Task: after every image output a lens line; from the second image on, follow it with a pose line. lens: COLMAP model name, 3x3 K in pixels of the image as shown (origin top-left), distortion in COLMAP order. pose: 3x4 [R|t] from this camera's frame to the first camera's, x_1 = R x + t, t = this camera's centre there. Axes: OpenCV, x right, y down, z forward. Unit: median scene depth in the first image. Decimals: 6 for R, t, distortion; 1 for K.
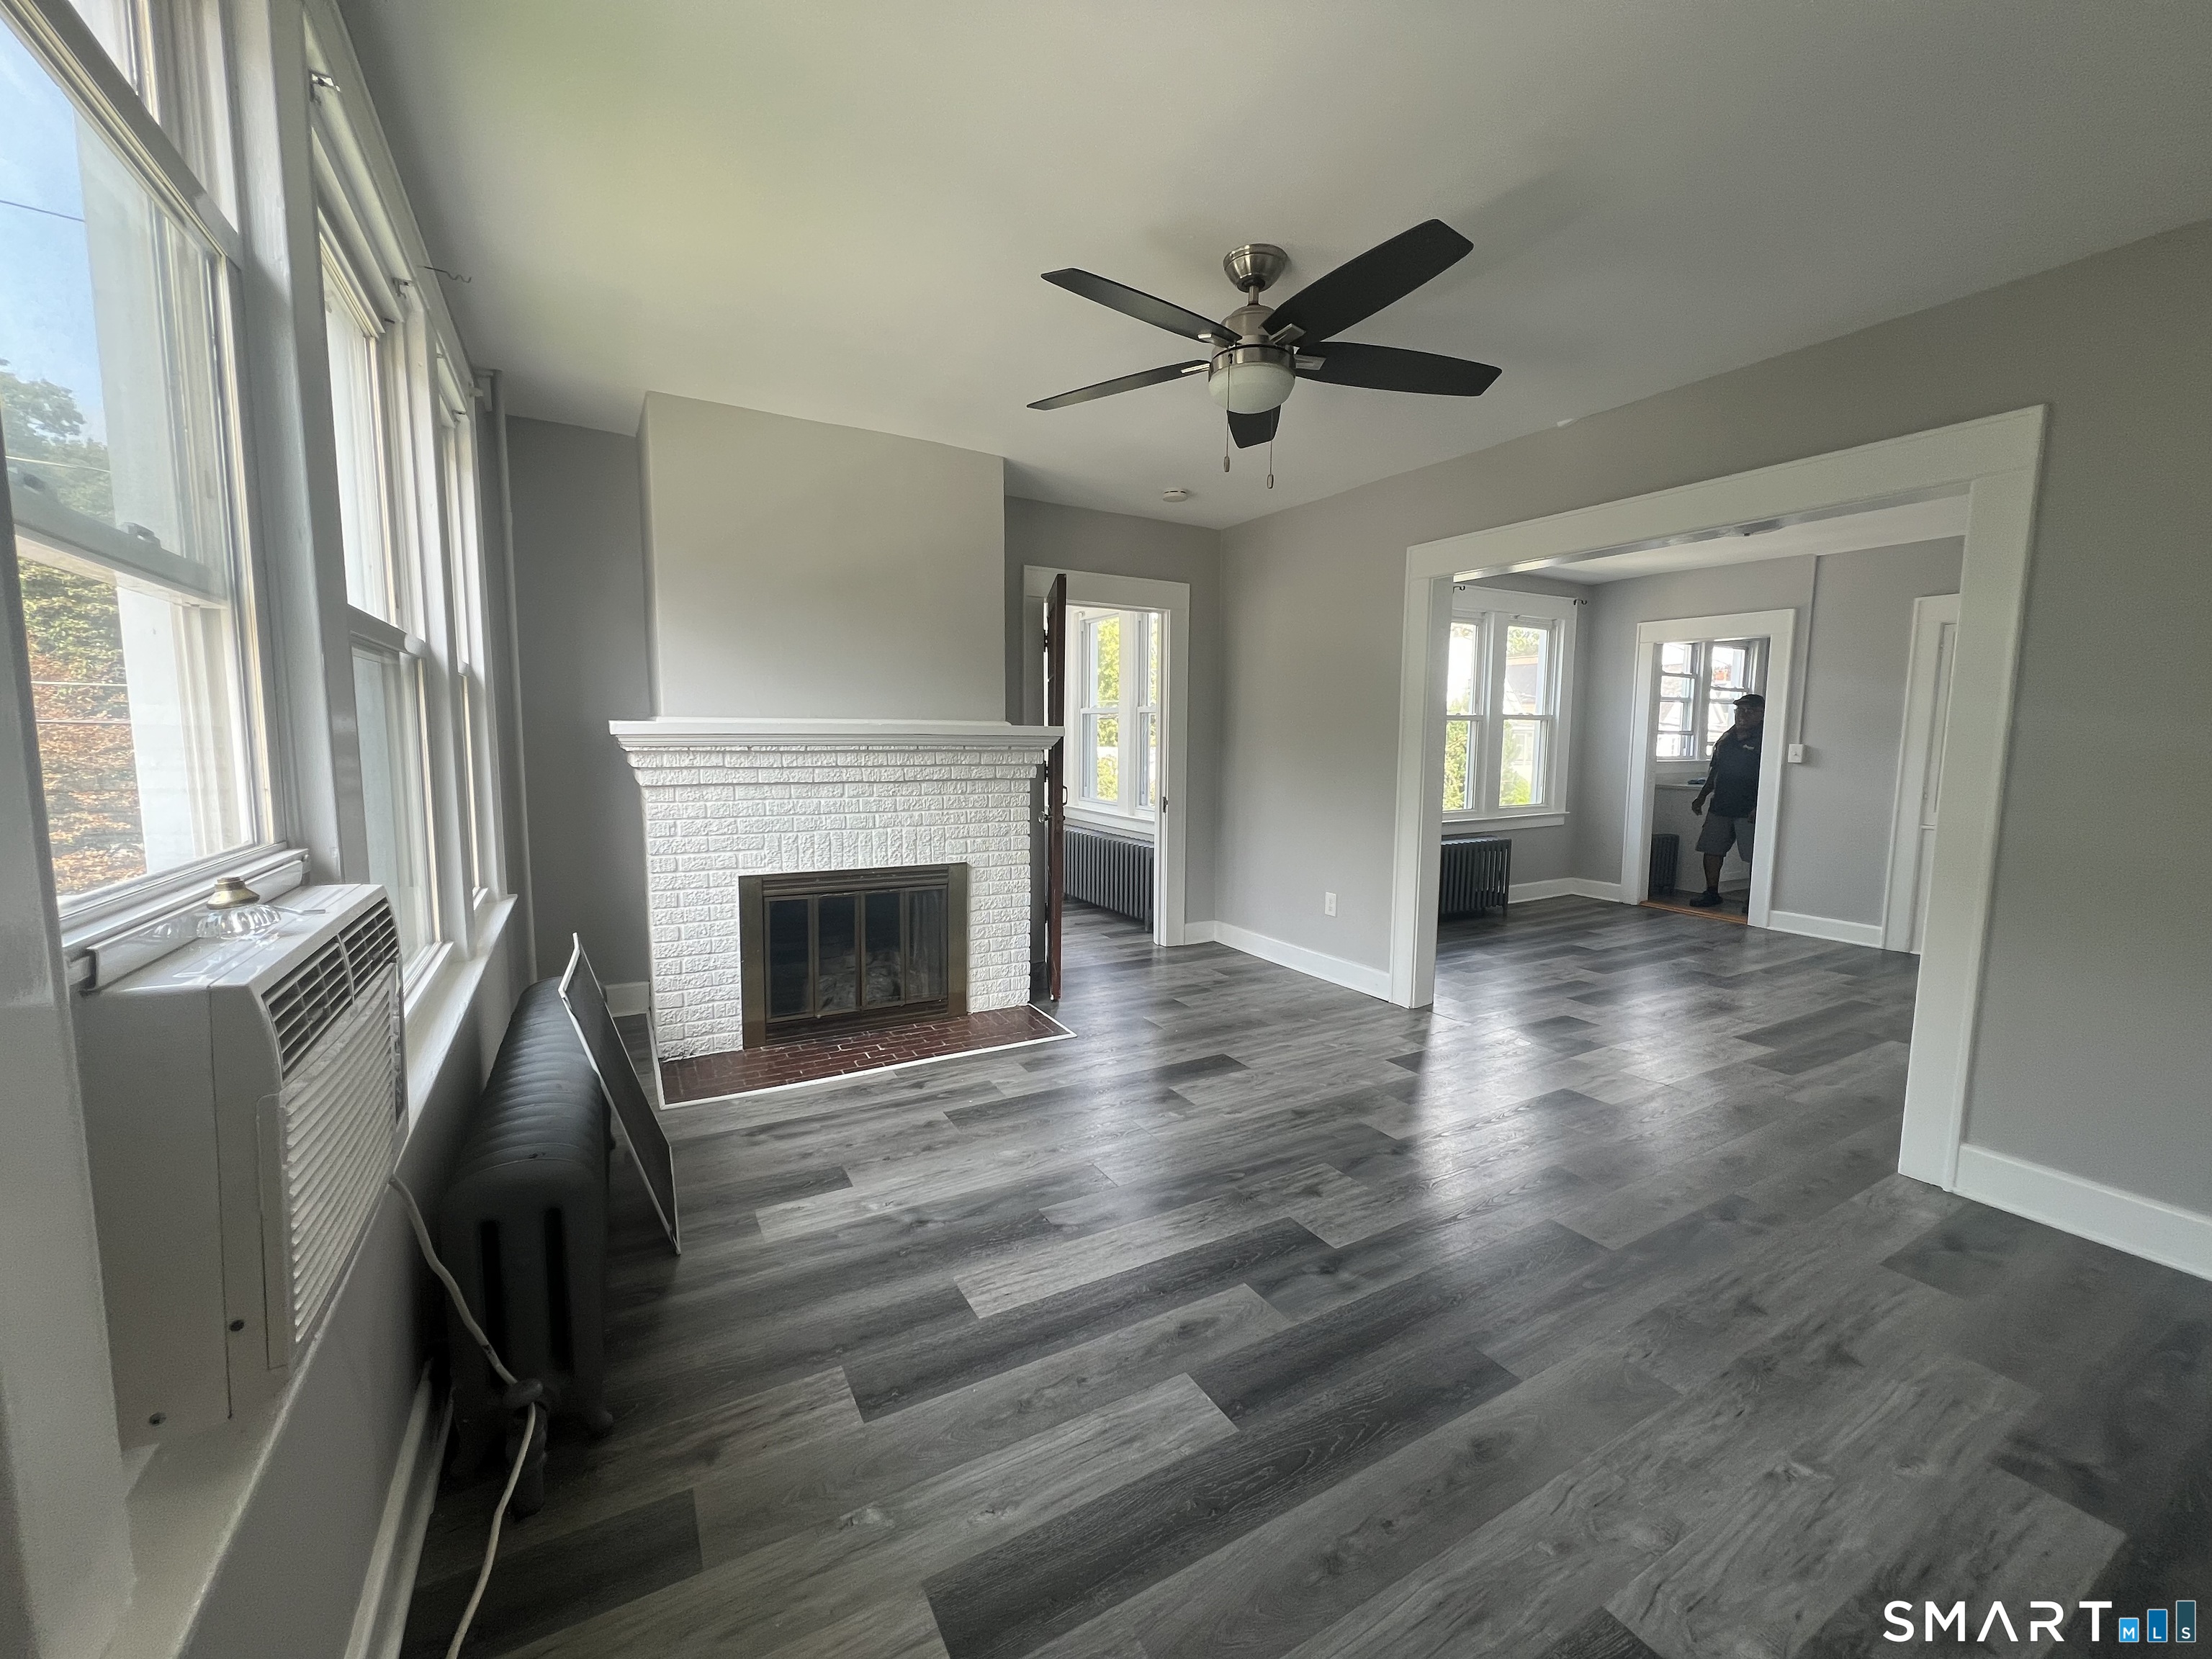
lens RADIAL K [[883.3, 0, 1101.1], [0, 883.3, 827.9], [0, 0, 1]] dist [-0.000379, -0.000016]
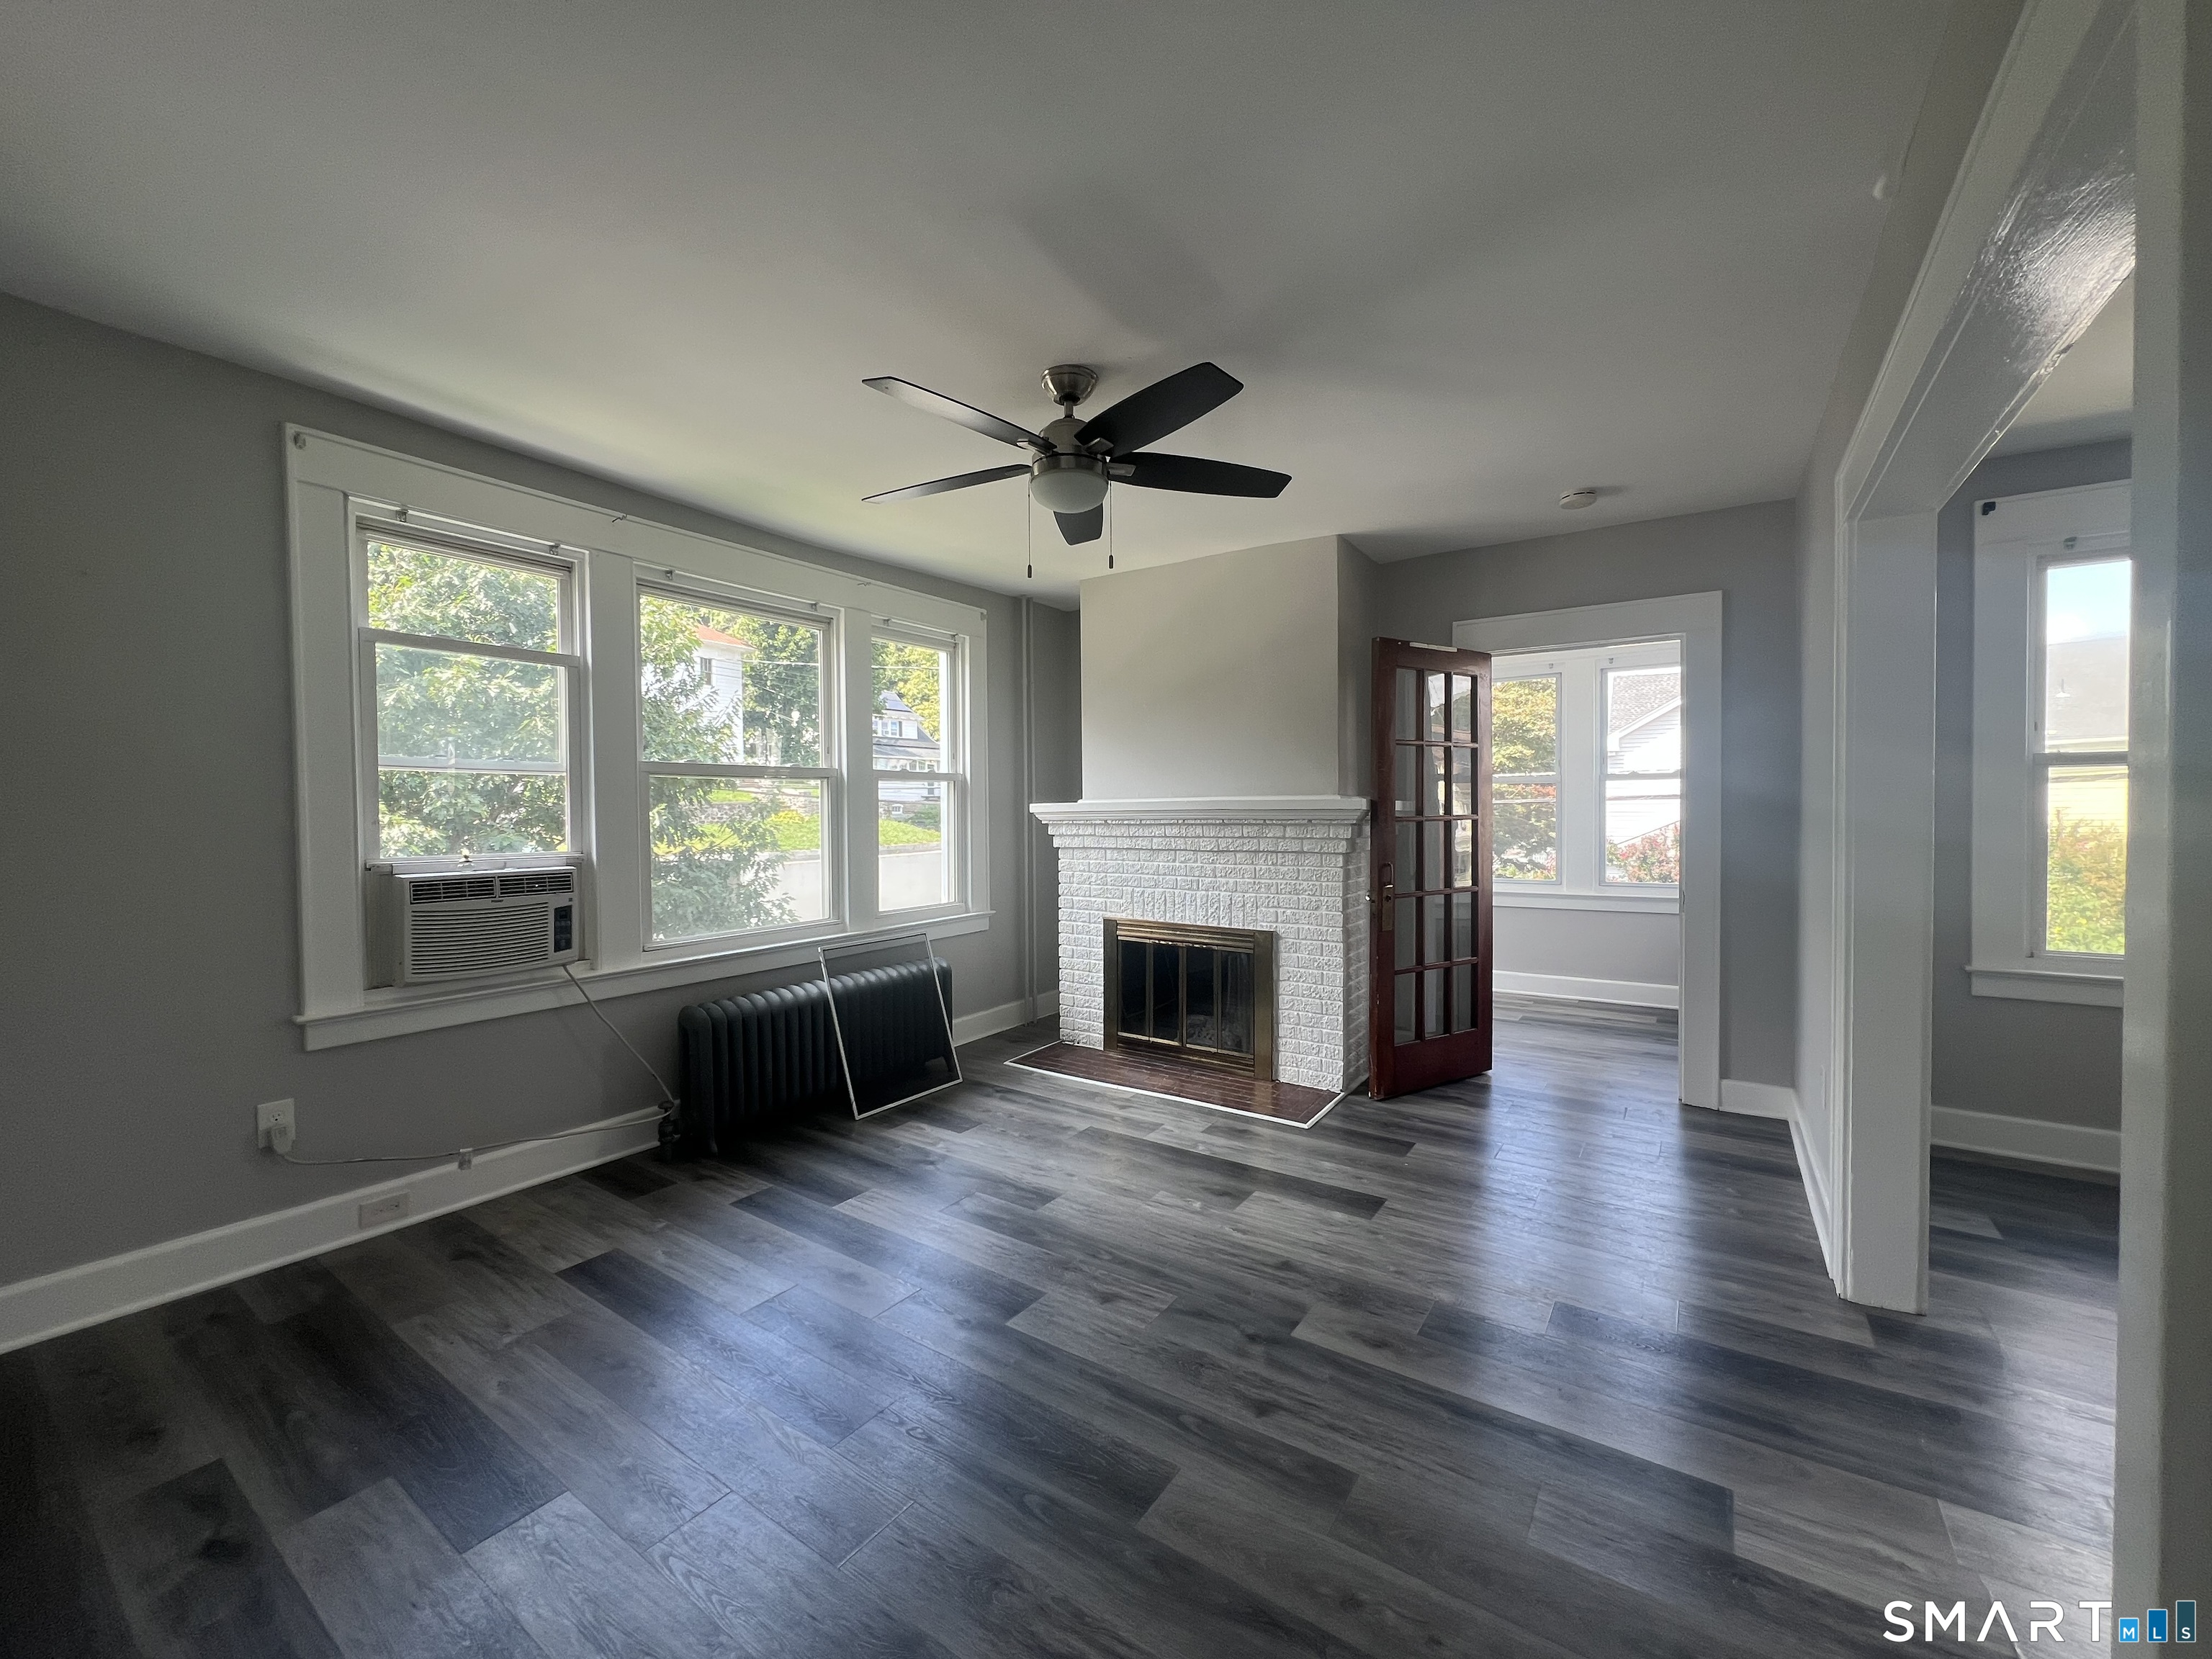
lens RADIAL K [[883.3, 0, 1101.1], [0, 883.3, 827.9], [0, 0, 1]] dist [-0.000379, -0.000016]
pose [[0.435898, 0.007365, -0.899966, 0.802710], [-0.082435, 0.996090, -0.031776, -0.037573], [0.896213, 0.088040, 0.434800, 0.411844]]
